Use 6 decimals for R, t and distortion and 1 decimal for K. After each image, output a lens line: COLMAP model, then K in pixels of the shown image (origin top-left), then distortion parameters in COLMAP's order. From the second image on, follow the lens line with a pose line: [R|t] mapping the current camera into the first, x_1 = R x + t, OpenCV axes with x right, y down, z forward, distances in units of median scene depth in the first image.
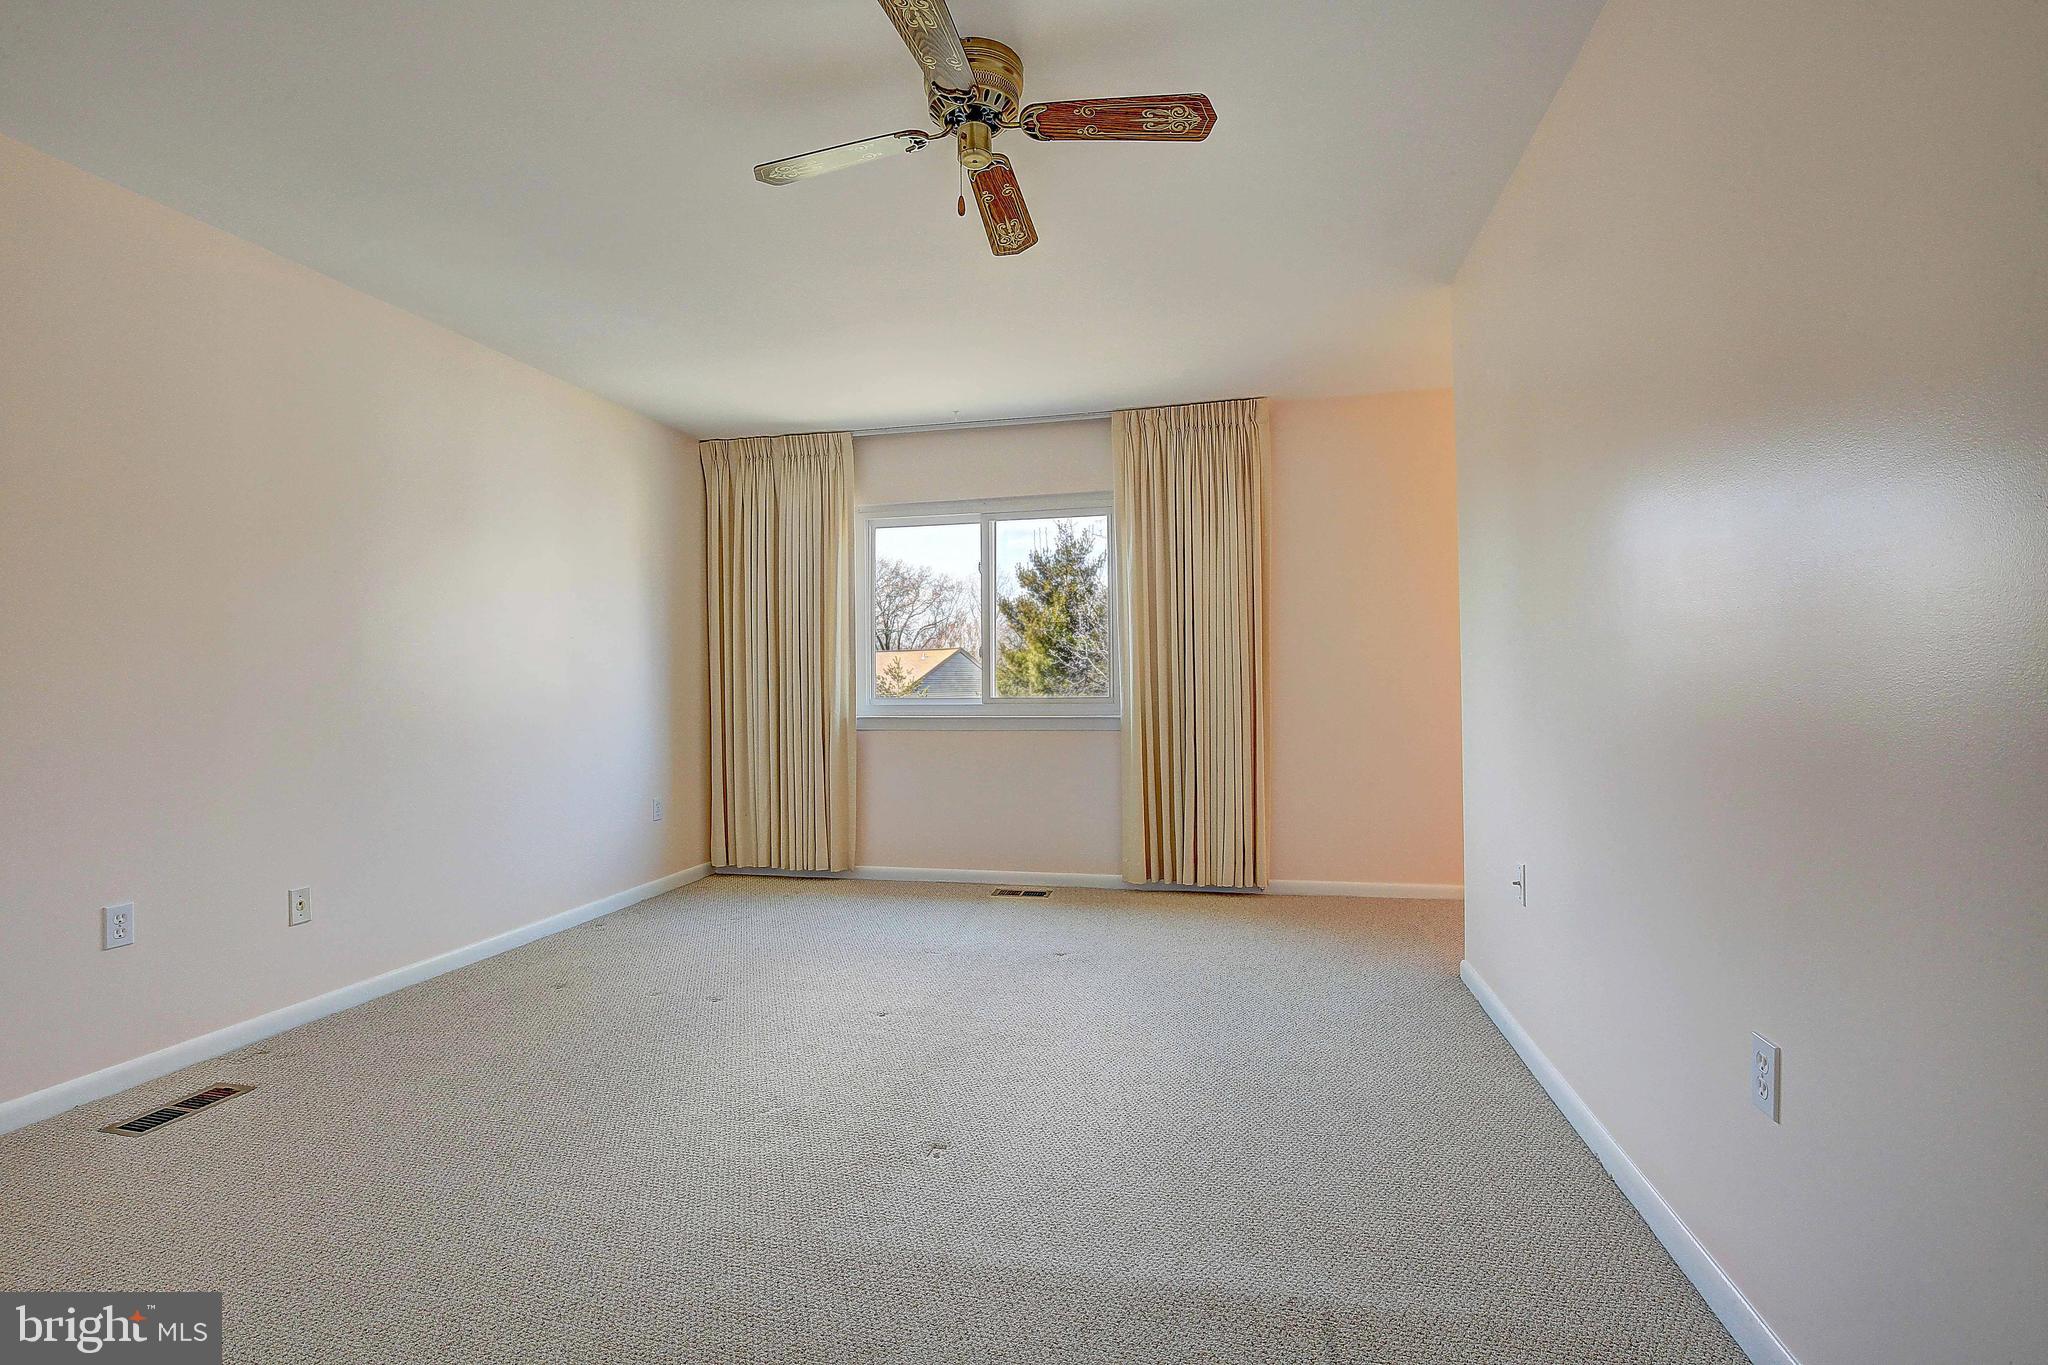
lens RADIAL K [[939.2, 0, 1033.9], [0, 939.2, 679.1], [0, 0, 1]] dist [-0.034422, 0.005980]
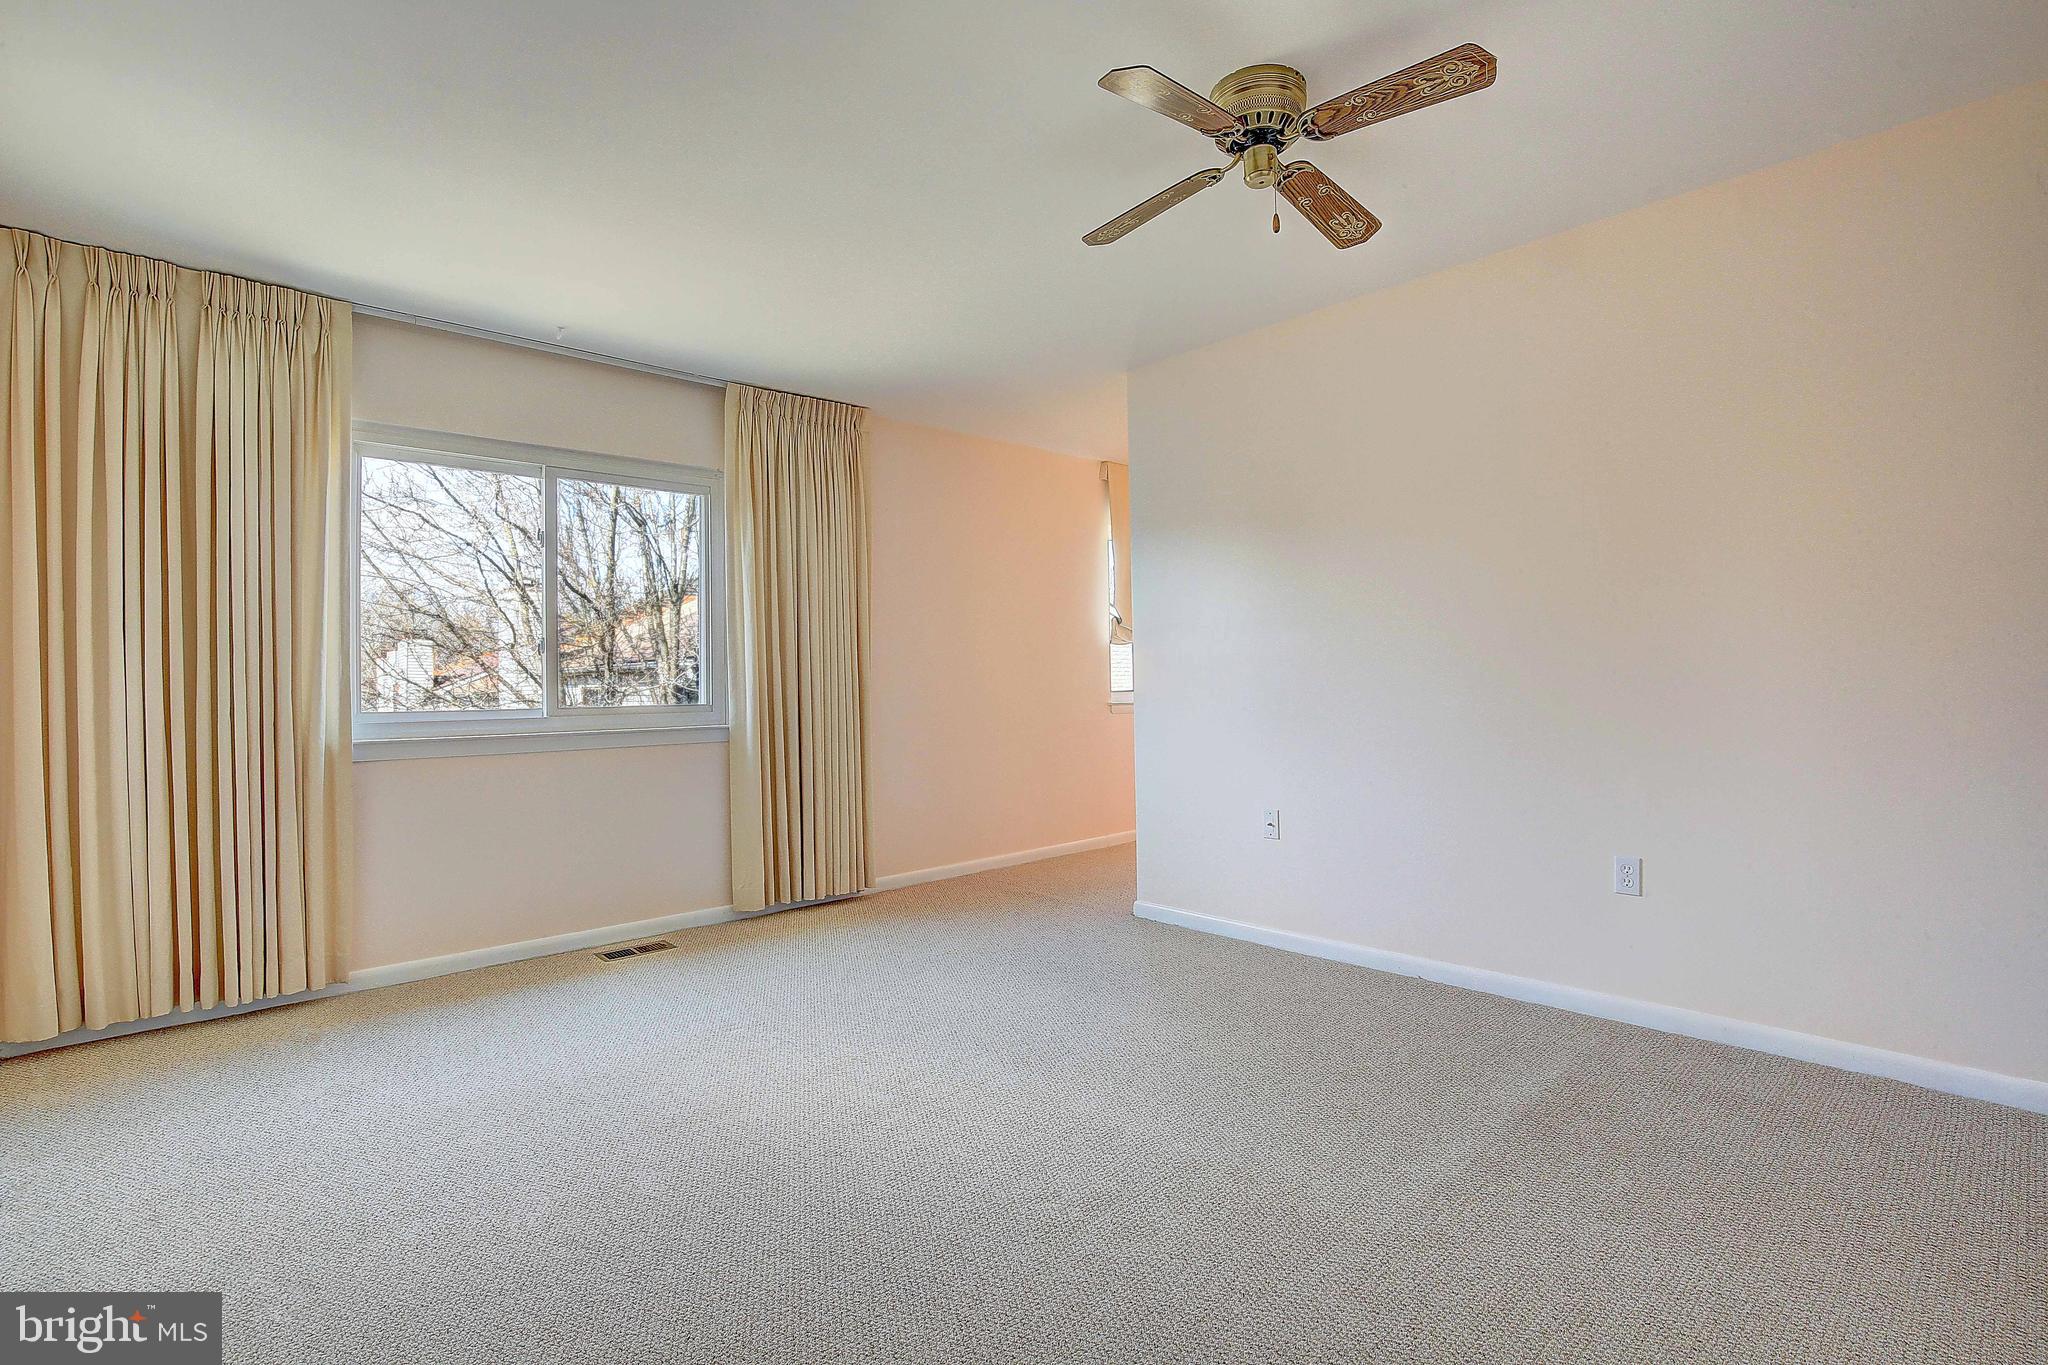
lens RADIAL K [[939.2, 0, 1018.1], [0, 939.2, 680.2], [0, 0, 1]] dist [-0.034422, 0.005980]
pose [[0.560655, 0.003794, 0.828041, -0.486078], [0.003099, 0.999973, -0.006681, 0.003175], [-0.828044, 0.006312, 0.560628, 0.277634]]
